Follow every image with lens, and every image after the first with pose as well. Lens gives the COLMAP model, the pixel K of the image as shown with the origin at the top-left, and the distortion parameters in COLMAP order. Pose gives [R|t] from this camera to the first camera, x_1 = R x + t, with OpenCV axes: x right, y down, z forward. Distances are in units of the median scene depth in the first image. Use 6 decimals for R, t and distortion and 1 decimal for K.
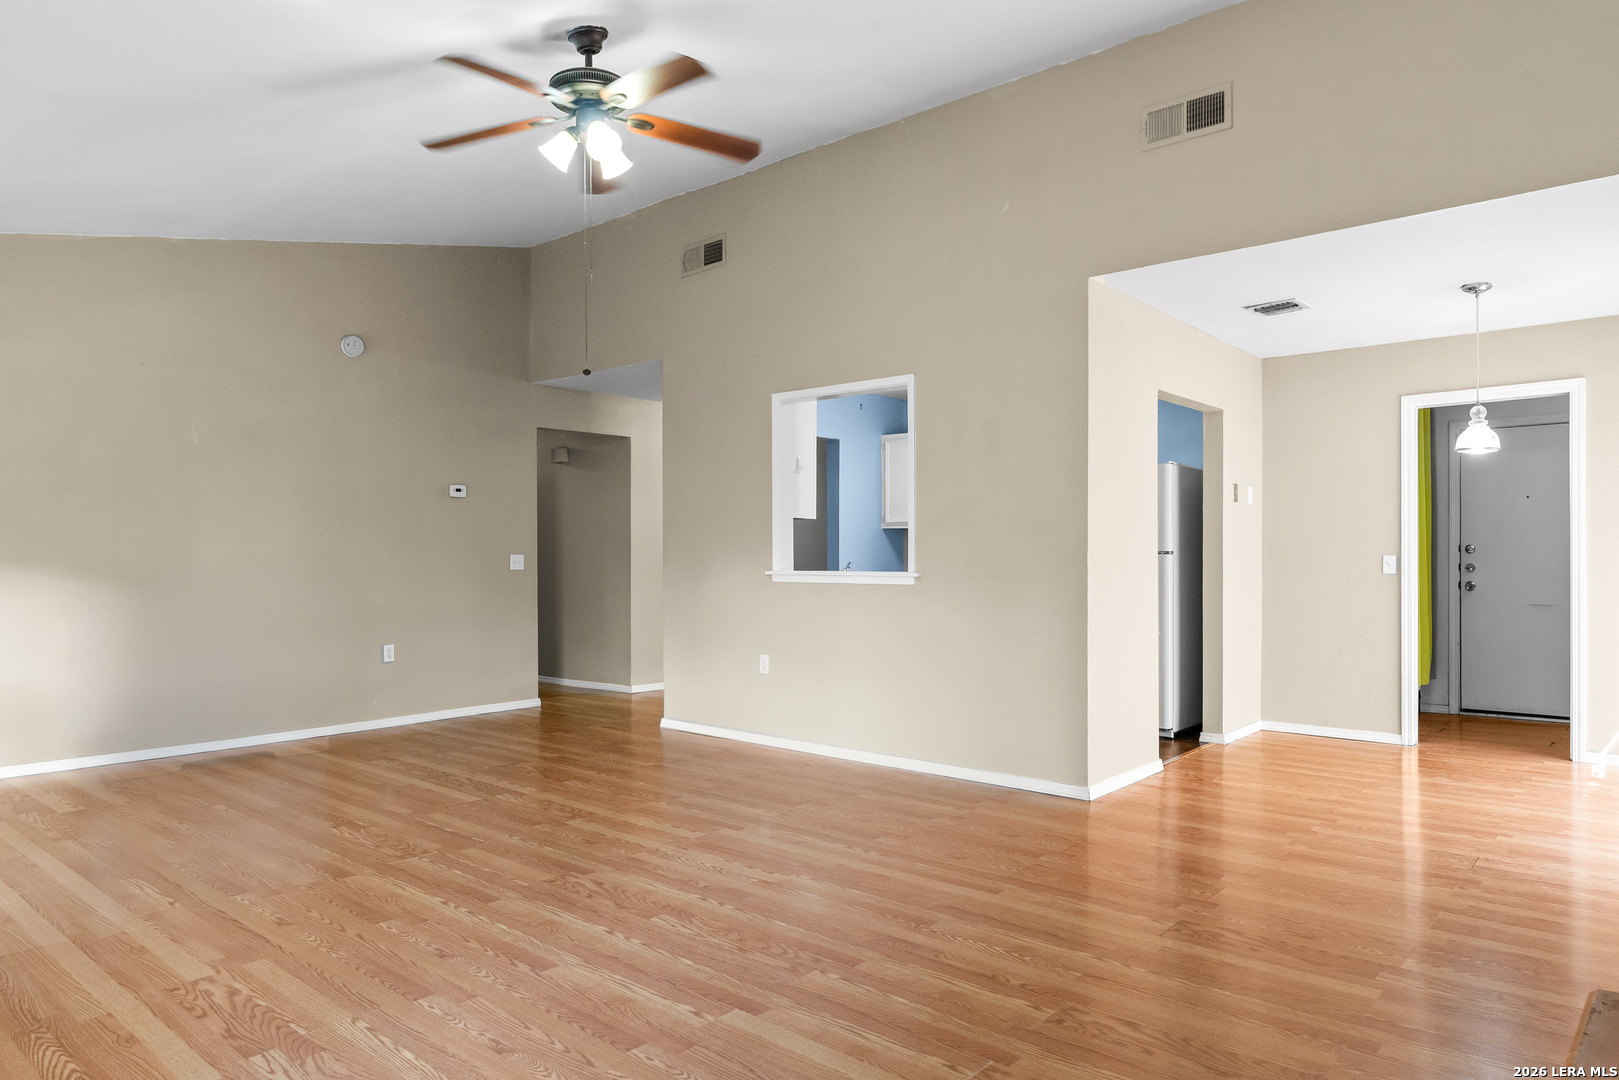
lens RADIAL K [[1013.6, 0, 809.7], [0, 1013.6, 541.0], [0, 0, 1]] dist [-0.004645, 0.004749]
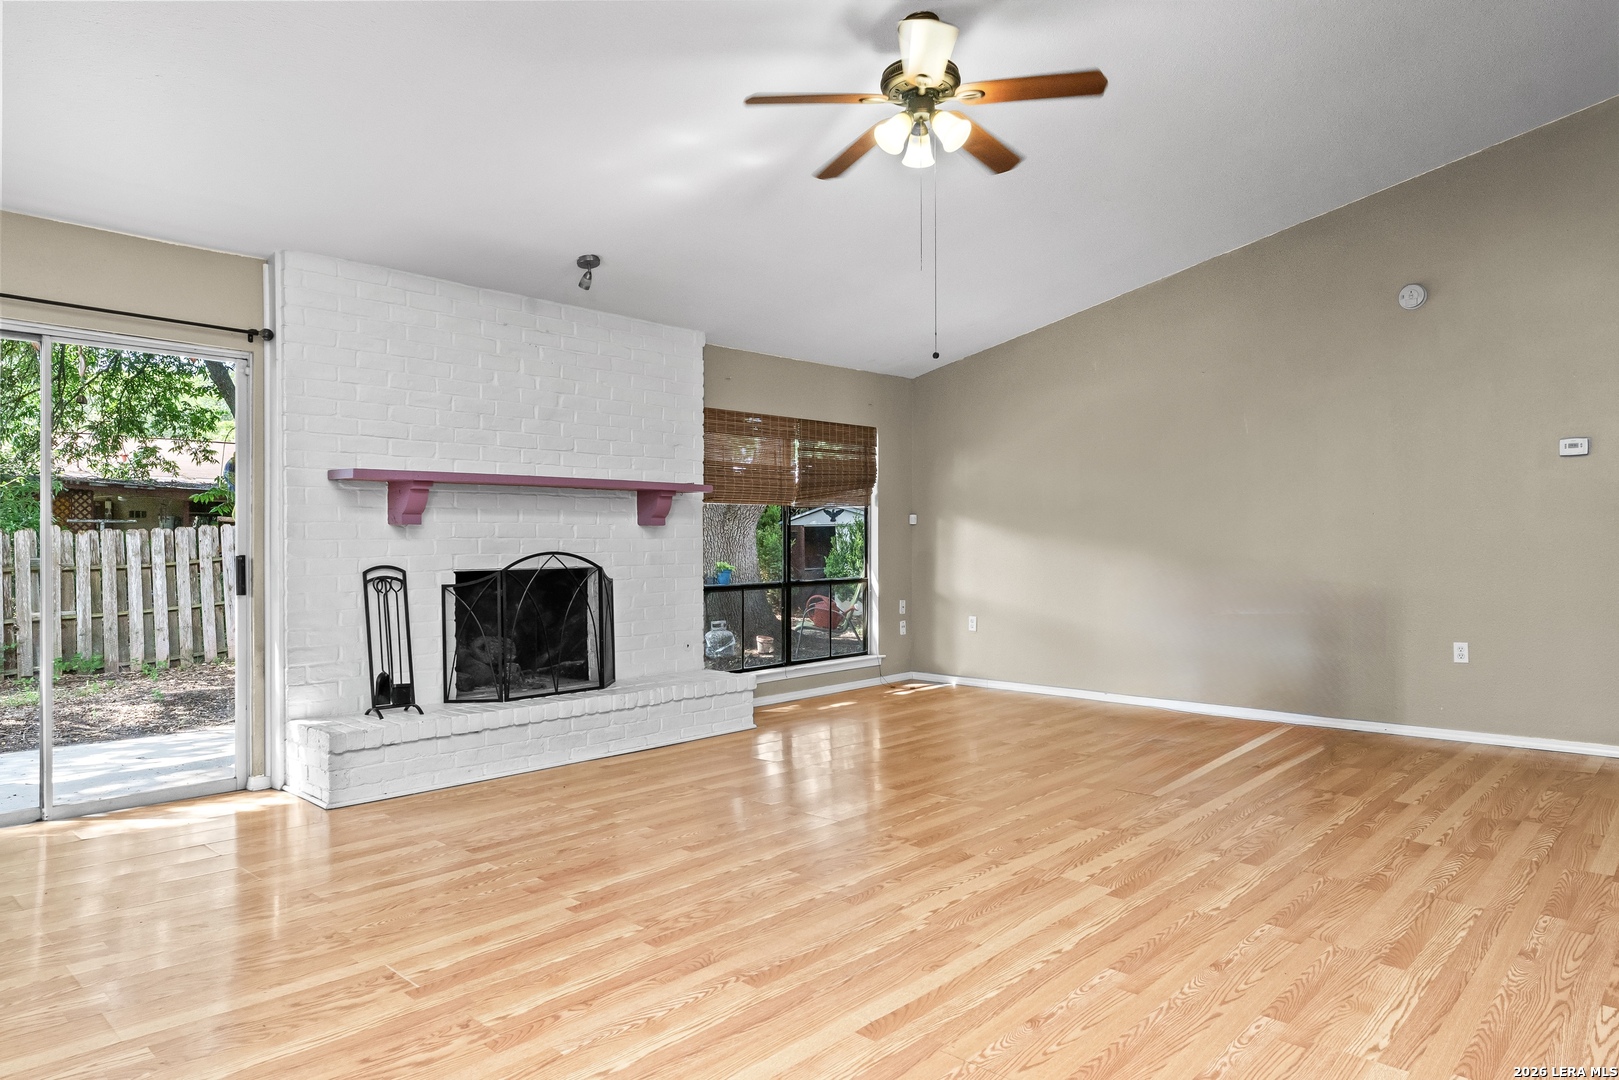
lens RADIAL K [[1013.6, 0, 808.8], [0, 1013.6, 549.0], [0, 0, 1]] dist [-0.004645, 0.004749]
pose [[-0.043582, 0.008018, -0.999018, 0.835031], [0.019284, 0.999788, 0.007183, 0.018470], [0.998864, -0.018952, -0.043728, 0.971949]]
